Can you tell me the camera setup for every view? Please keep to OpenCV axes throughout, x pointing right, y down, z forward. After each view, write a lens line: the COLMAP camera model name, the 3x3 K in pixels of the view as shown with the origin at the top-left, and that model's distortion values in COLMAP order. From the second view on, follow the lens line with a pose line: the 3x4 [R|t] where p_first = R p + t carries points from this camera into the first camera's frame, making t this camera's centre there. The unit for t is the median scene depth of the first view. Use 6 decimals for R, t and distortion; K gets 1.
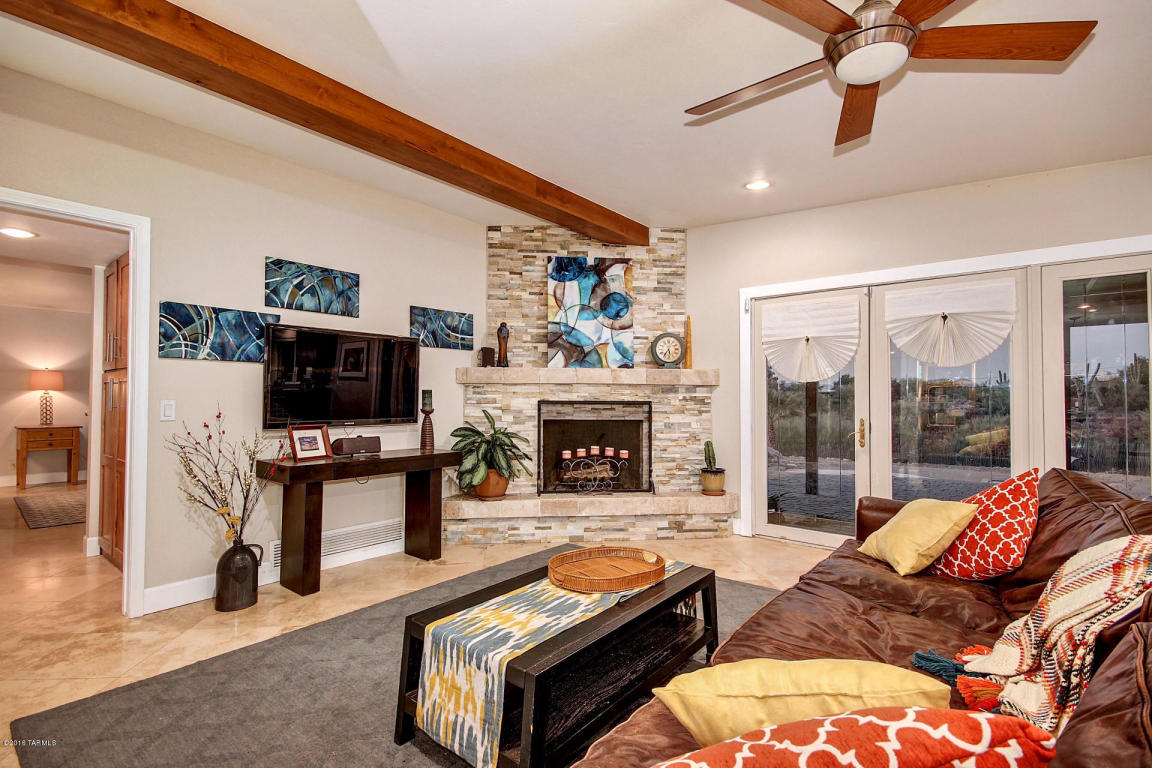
lens RADIAL K [[530.6, 0, 578.5], [0, 530.6, 389.6], [0, 0, 1]] dist [-0.003360, -0.000678]
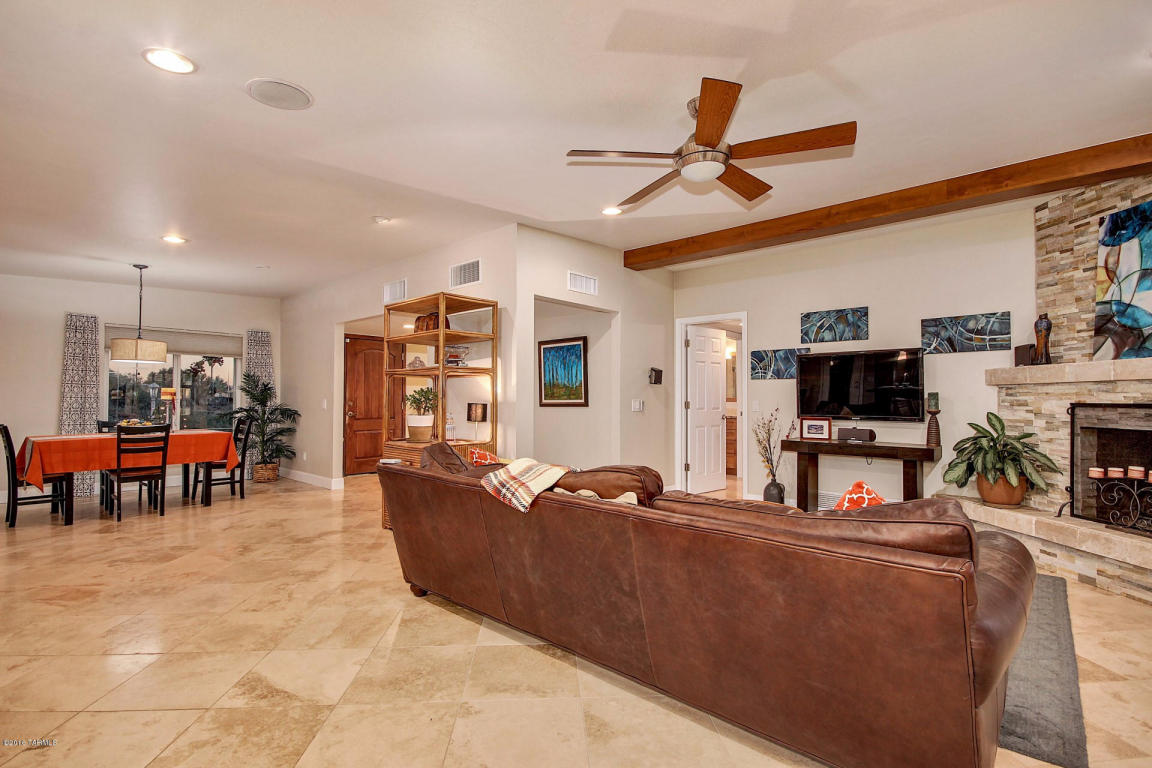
lens RADIAL K [[530.6, 0, 578.5], [0, 530.6, 389.6], [0, 0, 1]] dist [-0.003360, -0.000678]
pose [[-0.043888, -0.021116, -0.998813, 0.774252], [0.013510, 0.999673, -0.021728, 0.007396], [0.998945, -0.014447, -0.043588, 0.276548]]
